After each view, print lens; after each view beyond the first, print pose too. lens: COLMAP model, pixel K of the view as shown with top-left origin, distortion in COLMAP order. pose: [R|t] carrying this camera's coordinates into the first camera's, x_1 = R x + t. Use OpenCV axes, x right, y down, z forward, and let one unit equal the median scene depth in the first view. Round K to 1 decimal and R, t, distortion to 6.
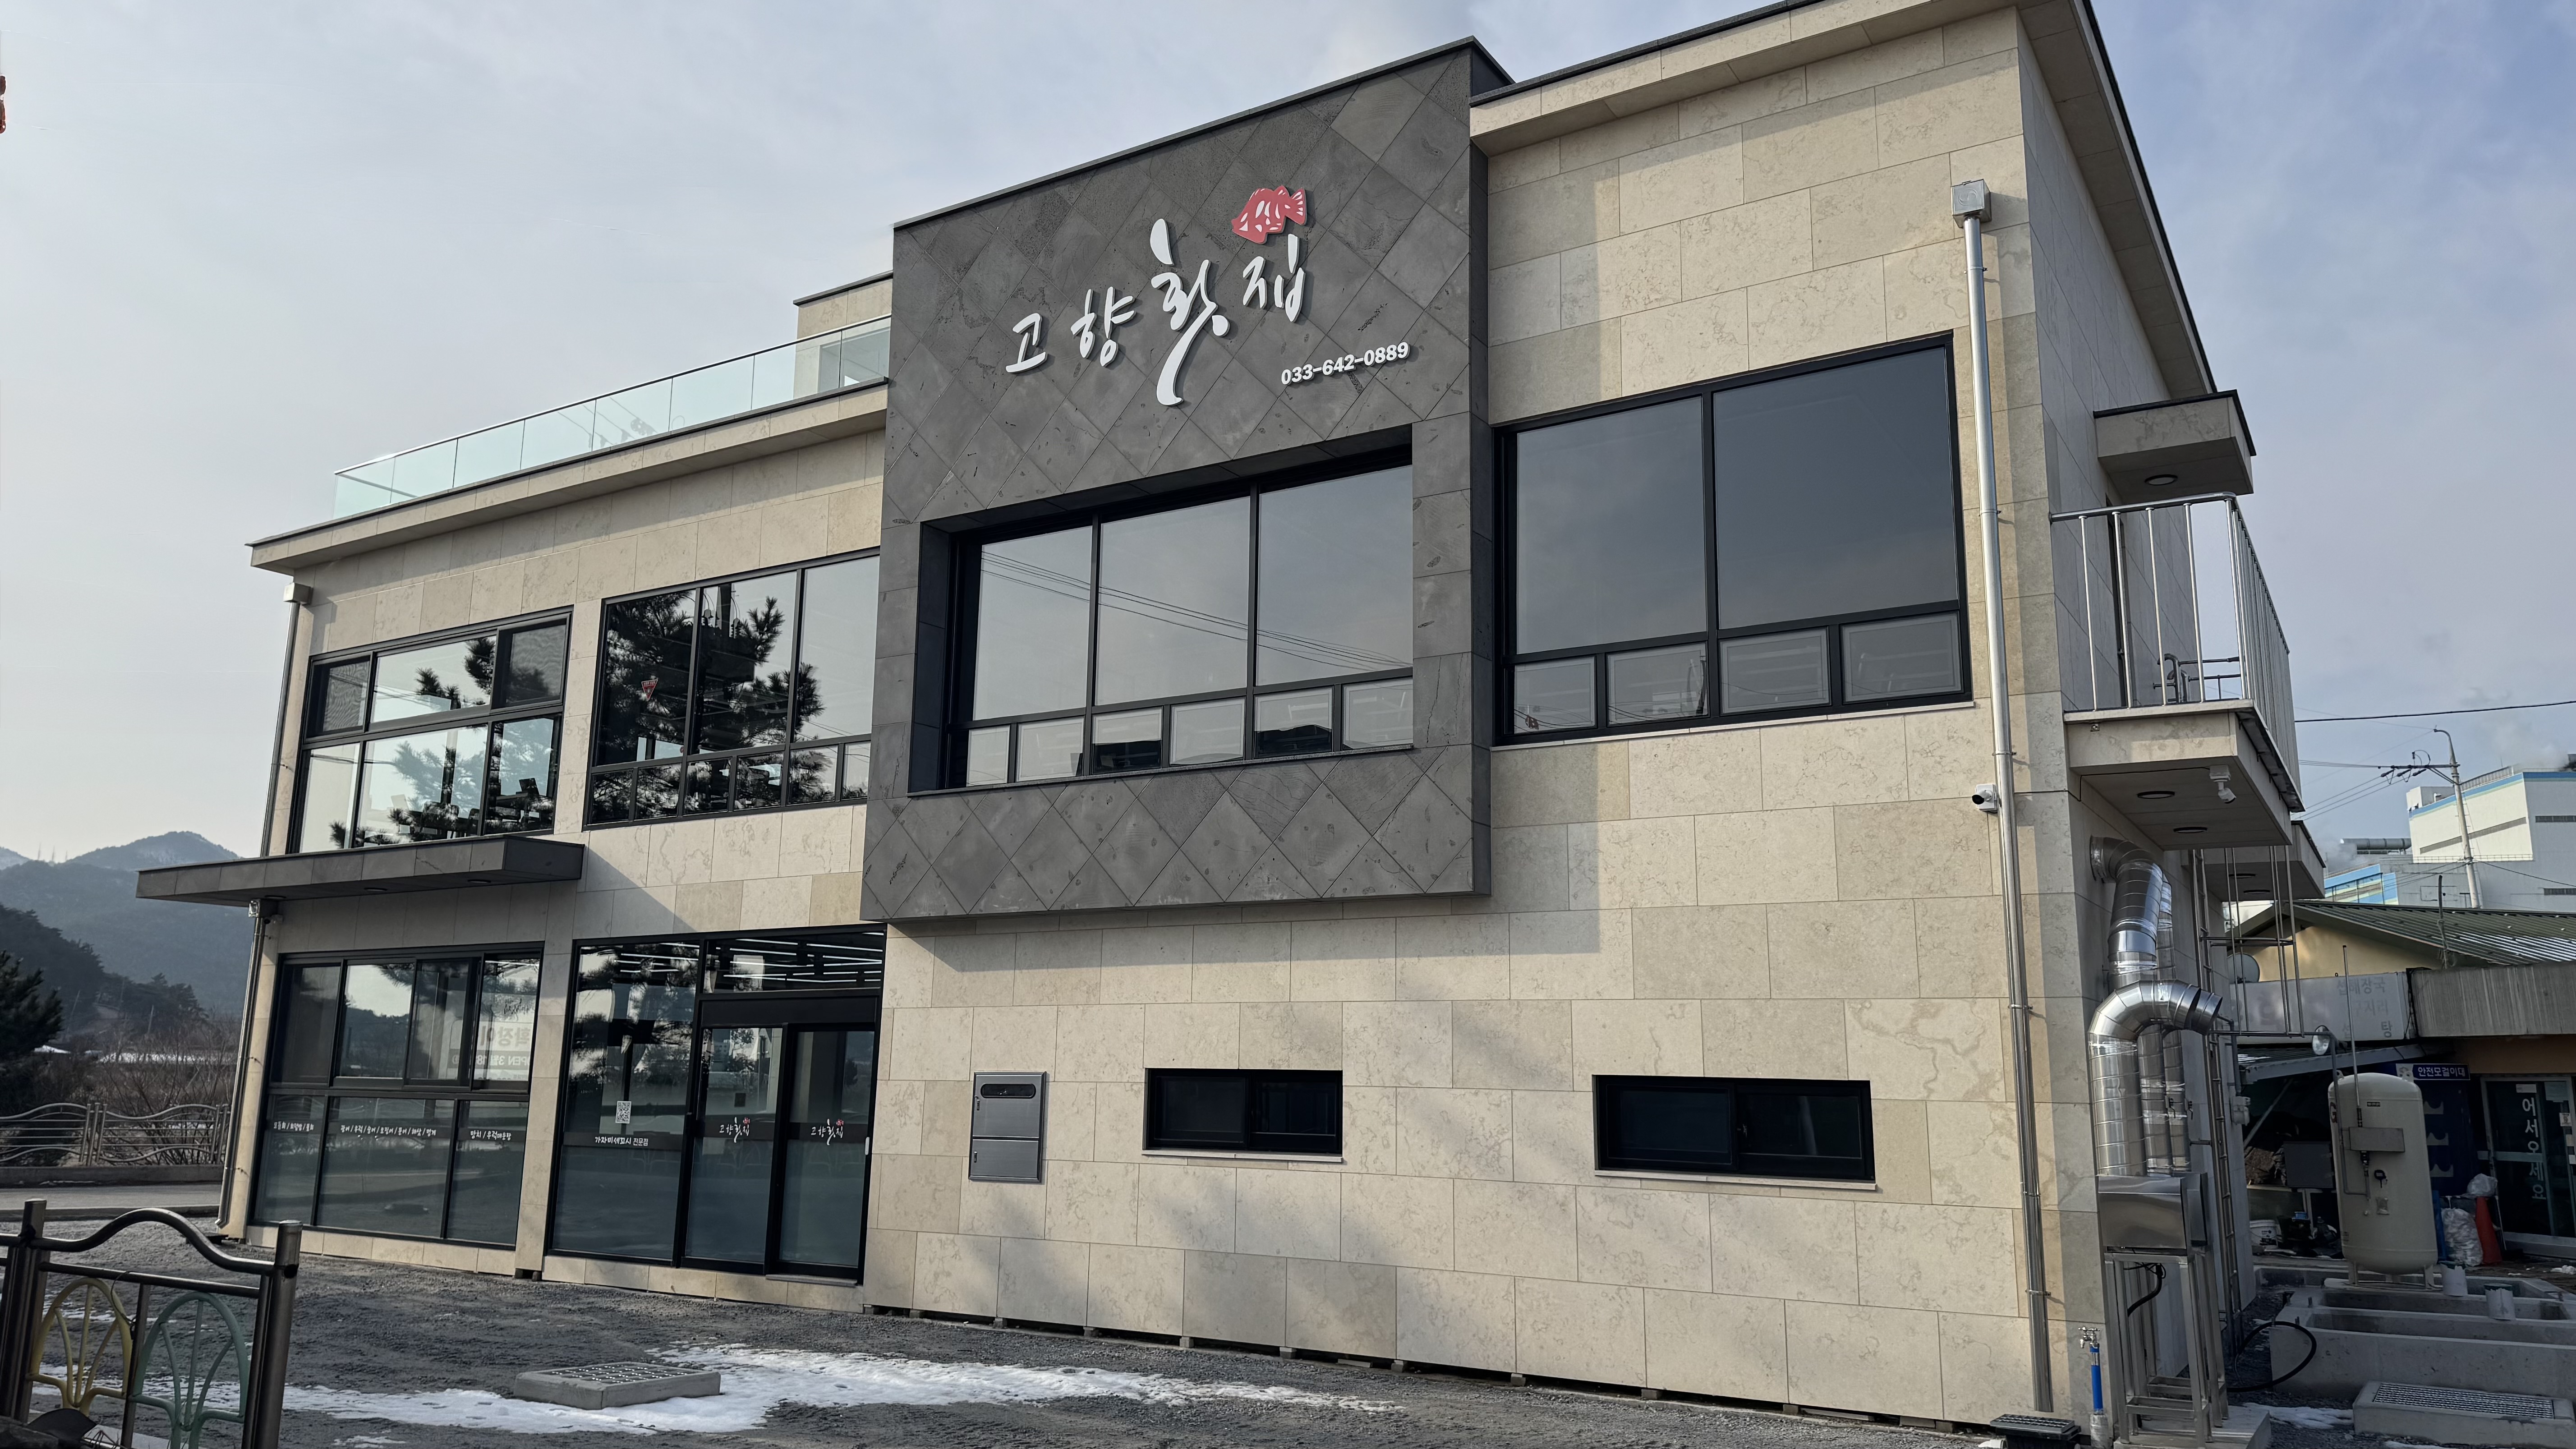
lens RADIAL K [[1795.6, 0, 1288.0], [0, 1795.6, 724.5], [0, 0, 1]] dist [0.095663, -0.171824]
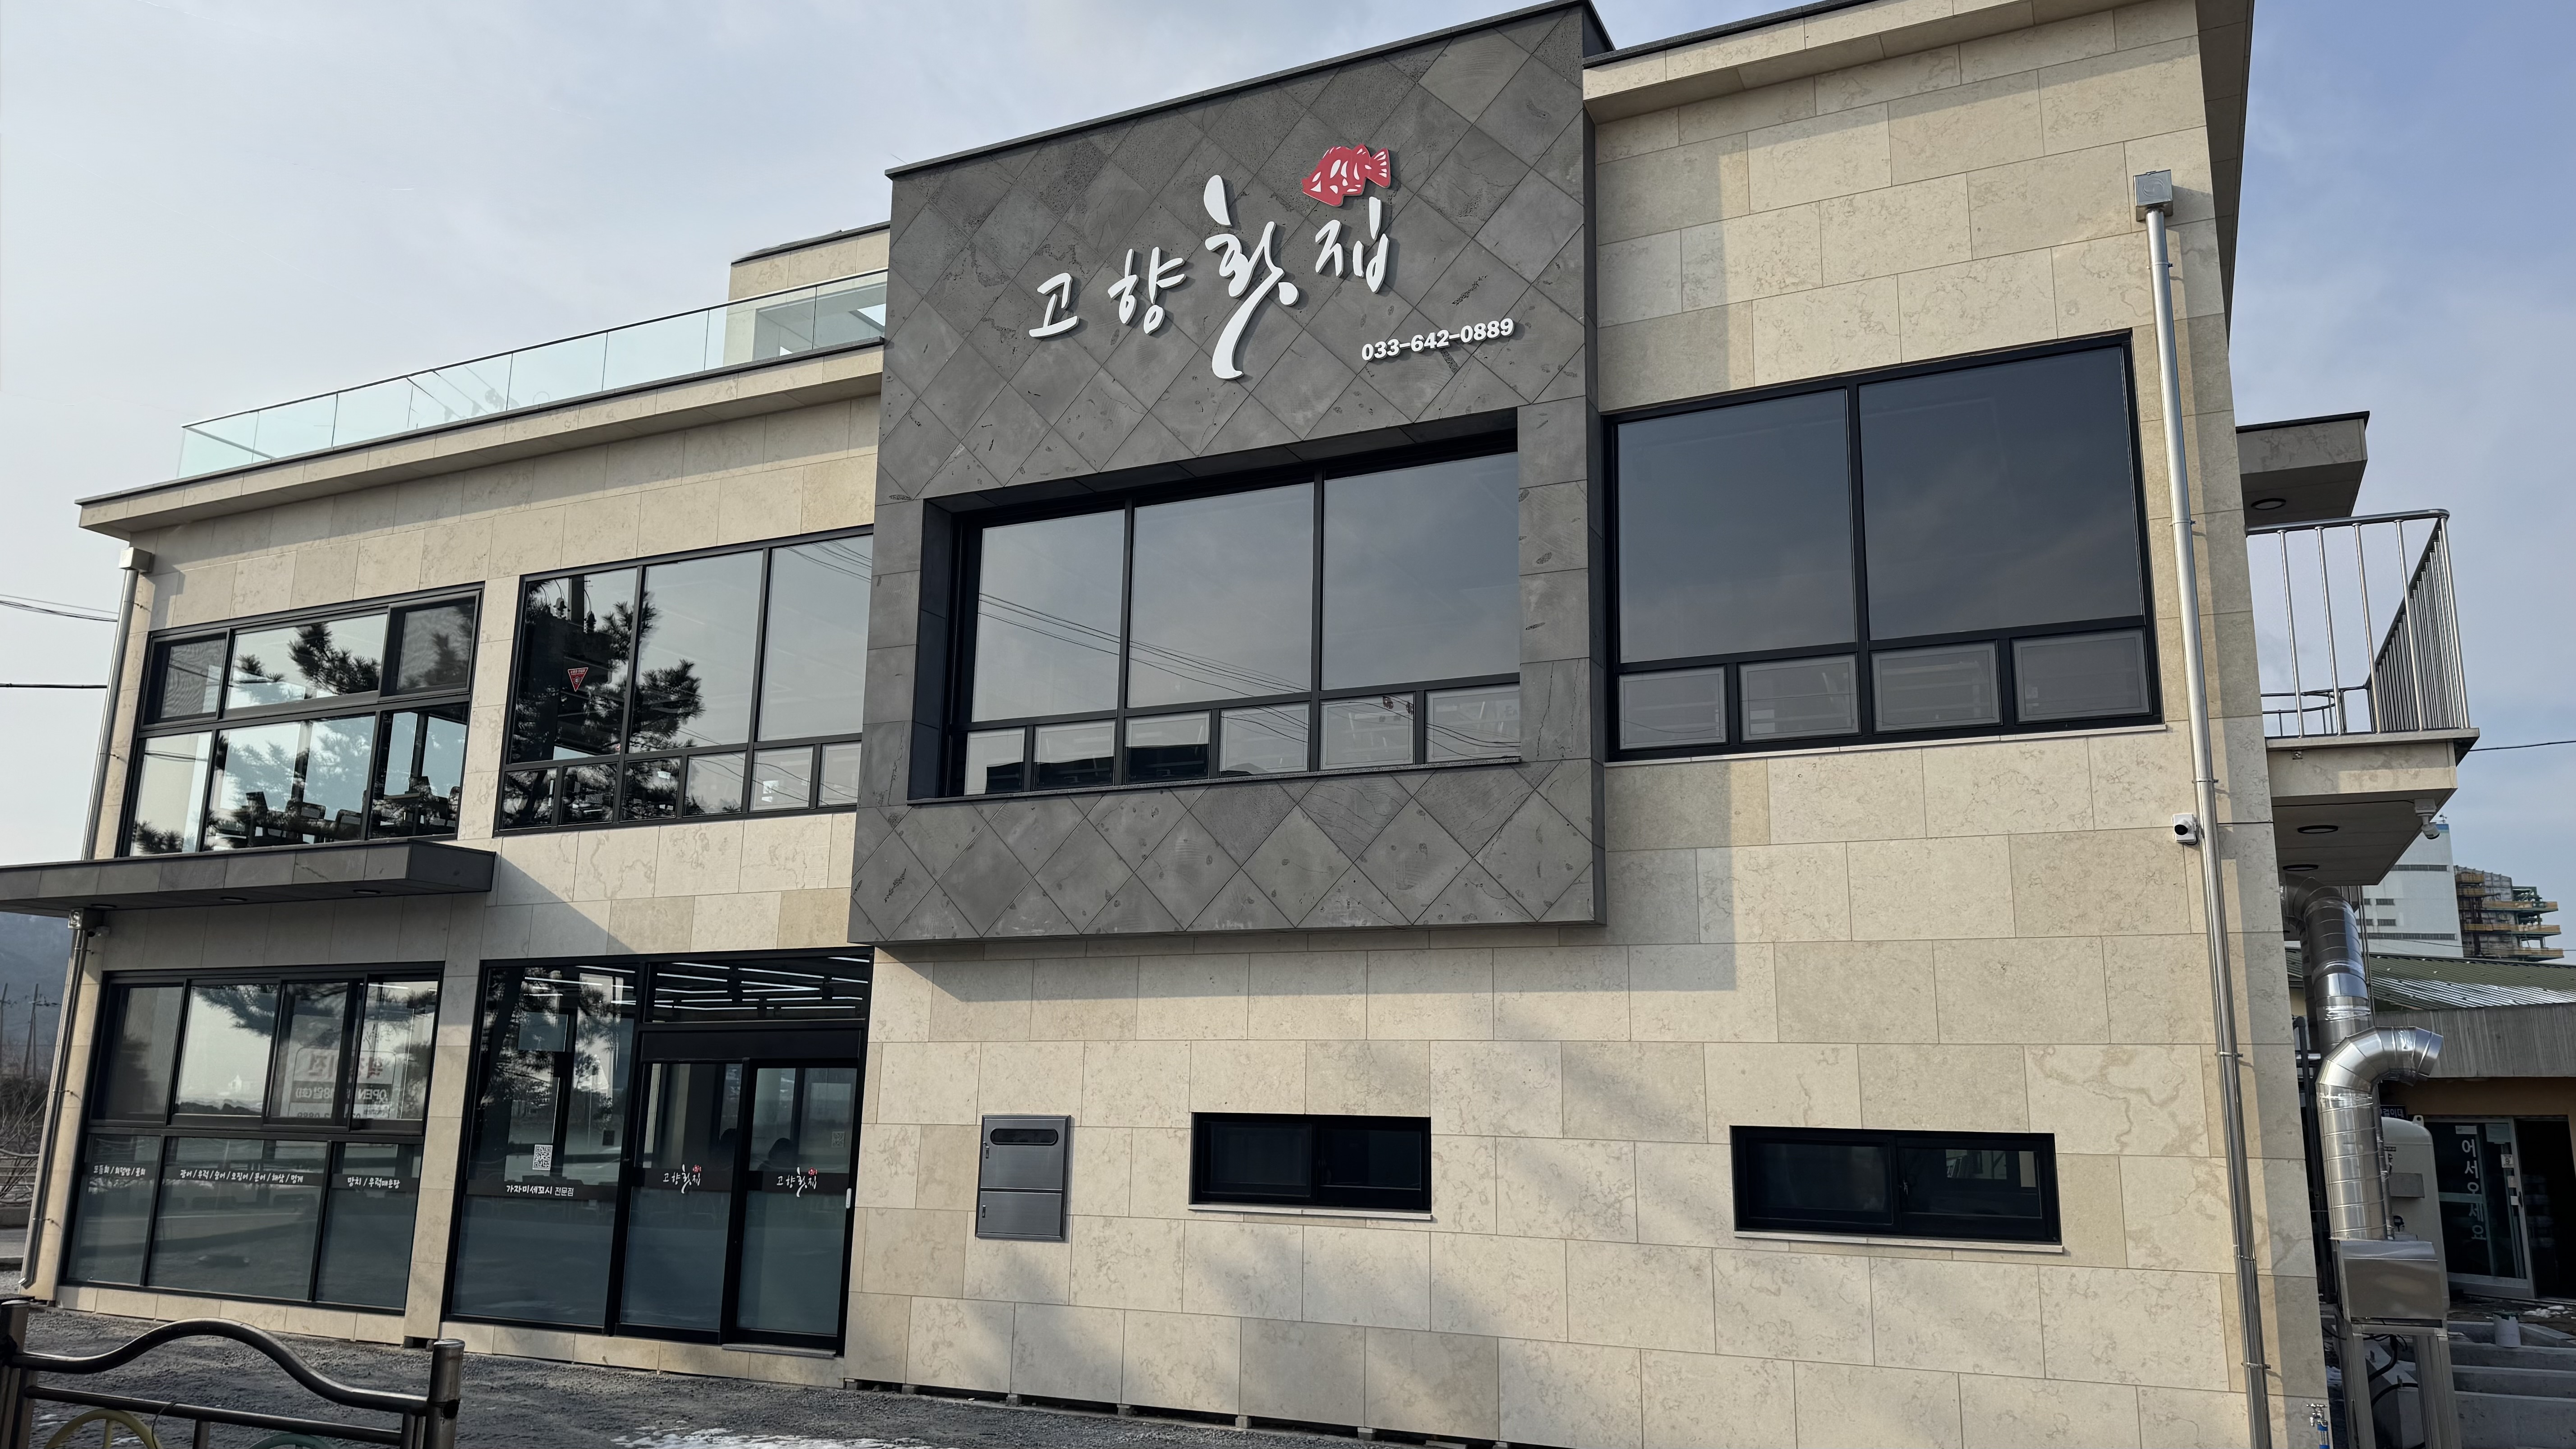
lens RADIAL K [[1795.6, 0, 1288.0], [0, 1795.6, 724.5], [0, 0, 1]] dist [0.095663, -0.171824]
pose [[0.992943, 0.026906, 0.115500, -0.139601], [-0.025280, 0.999560, -0.015521, 0.010409], [-0.115867, 0.012491, 0.993186, 0.100307]]
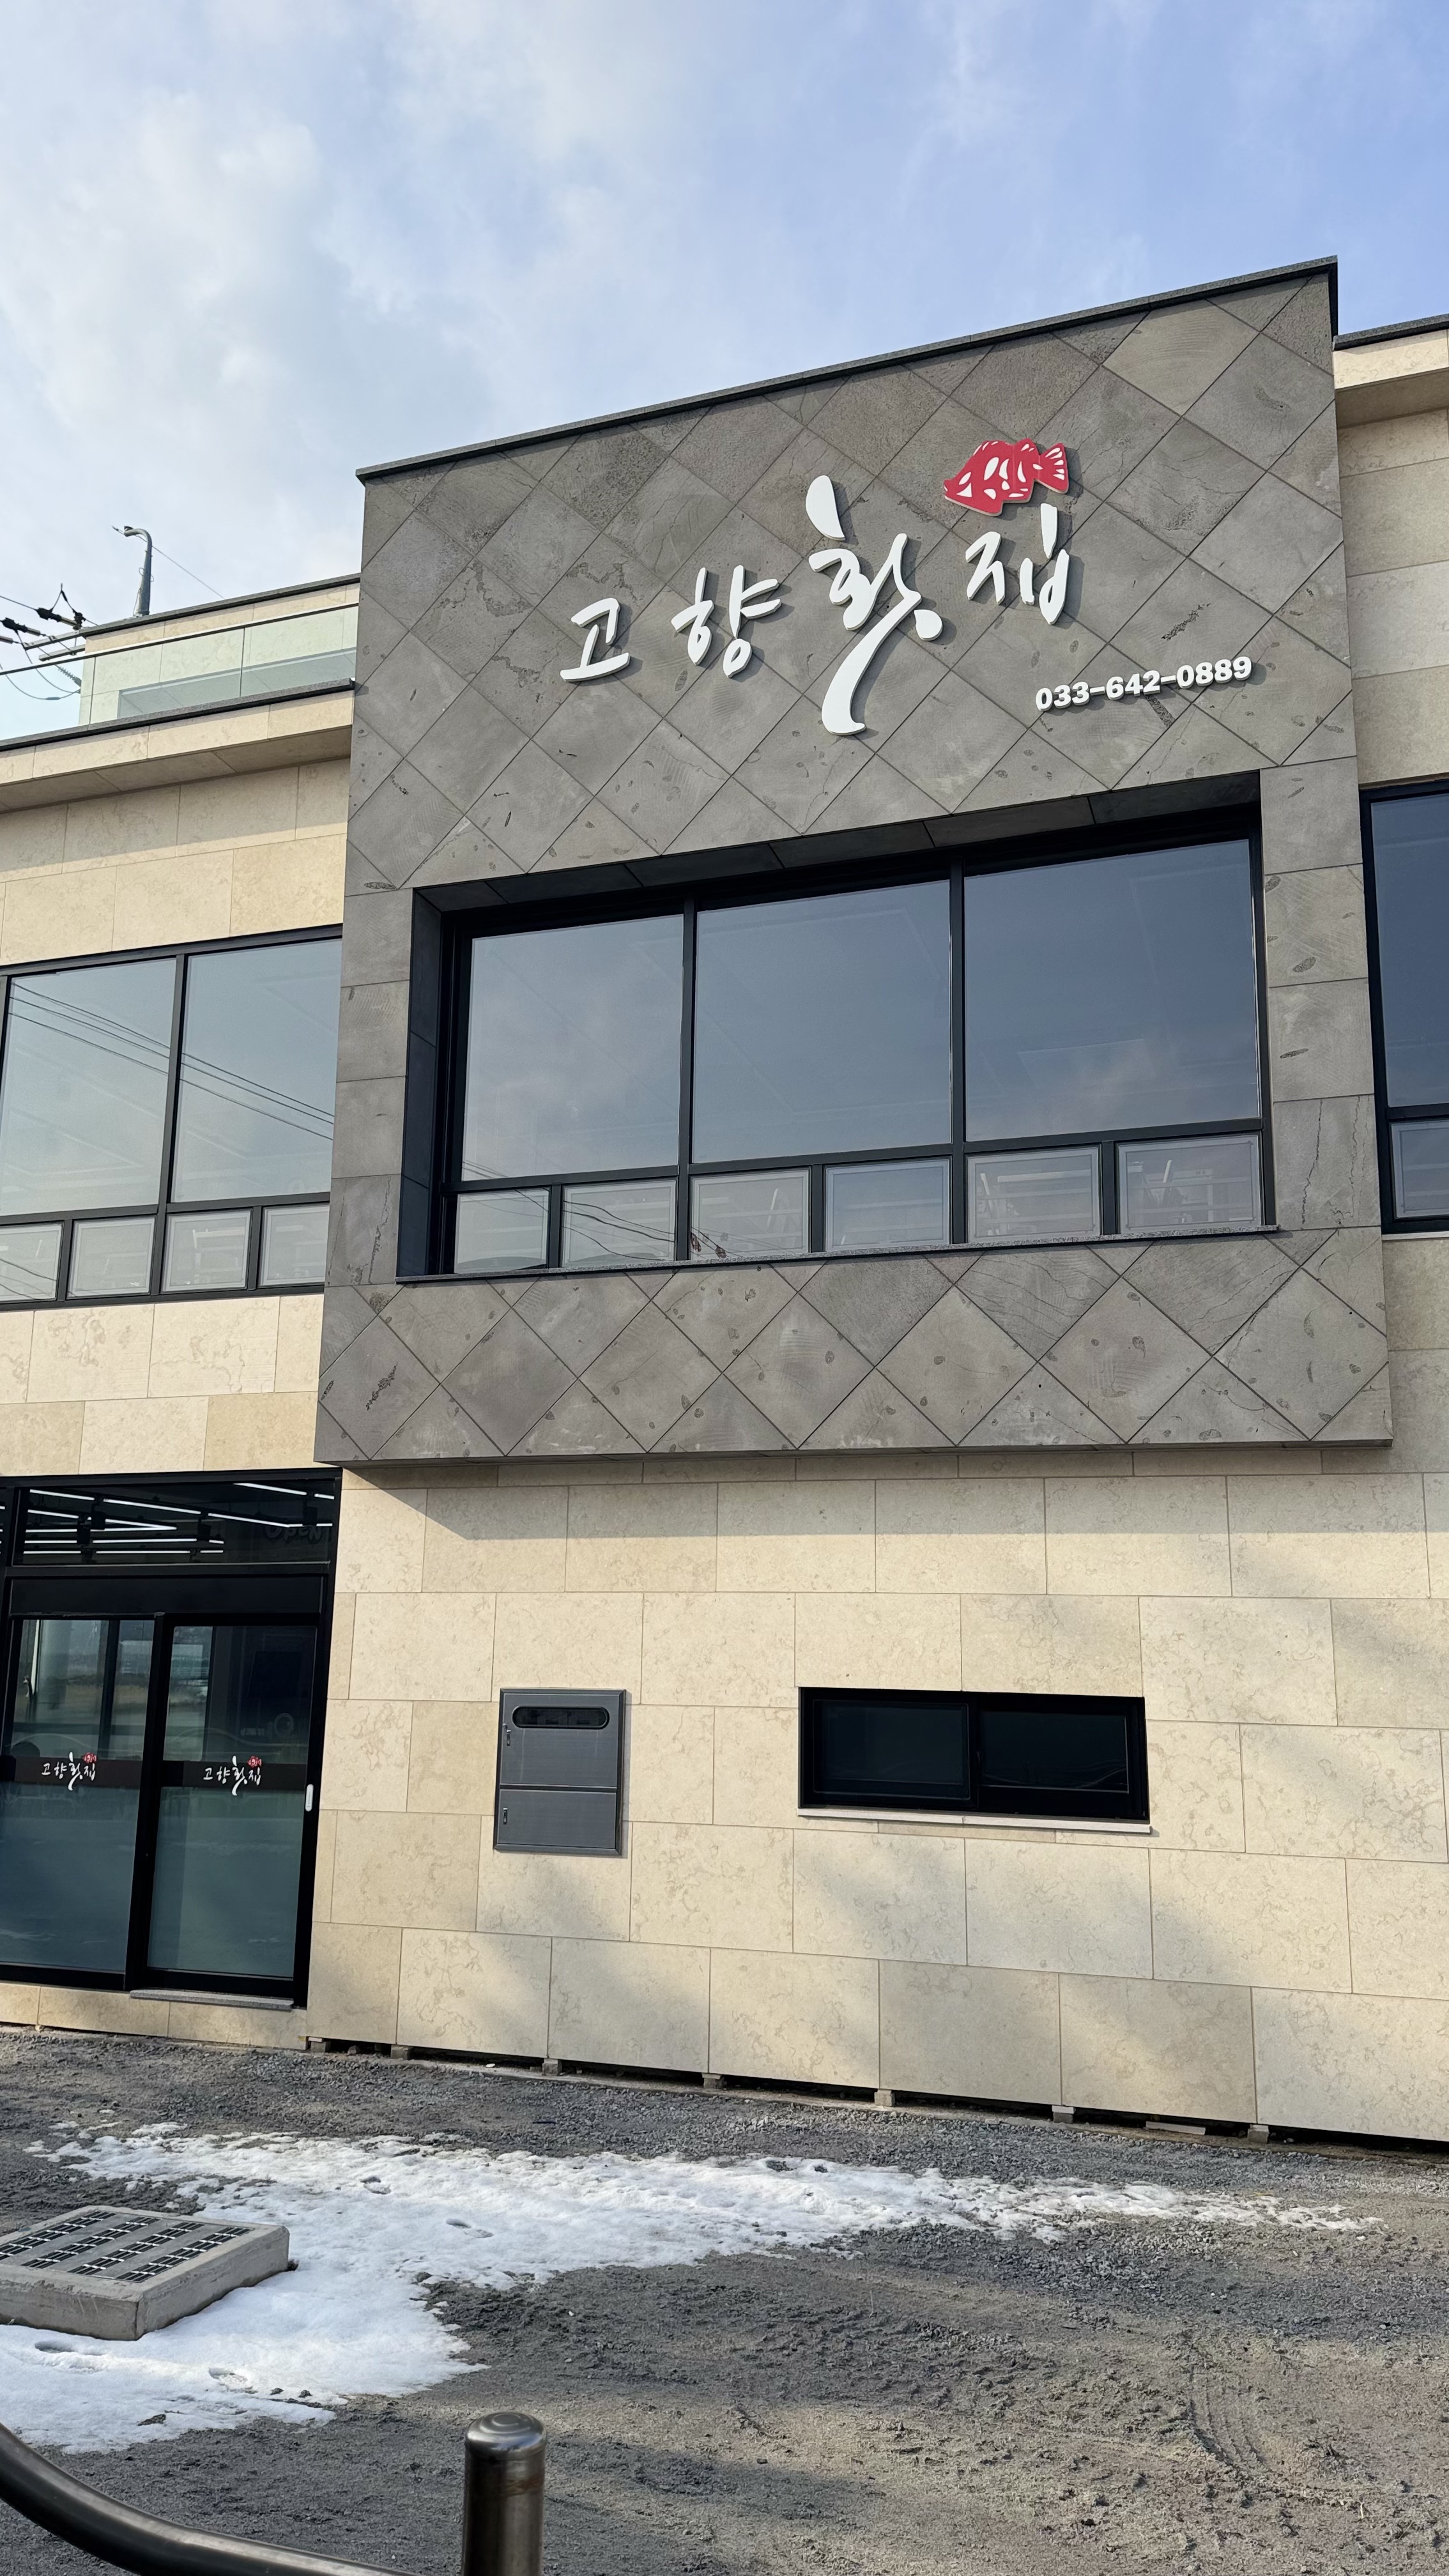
lens RADIAL K [[1784.0, 0, 694.3], [0, 1784.0, 1293.9], [0, 0, 1]] dist [0.146290, -0.365208]
pose [[0.973995, 0.047022, 0.221636, -0.274018], [-0.046120, 0.998893, -0.009246, 0.049374], [-0.221825, -0.001217, 0.975086, 0.342919]]
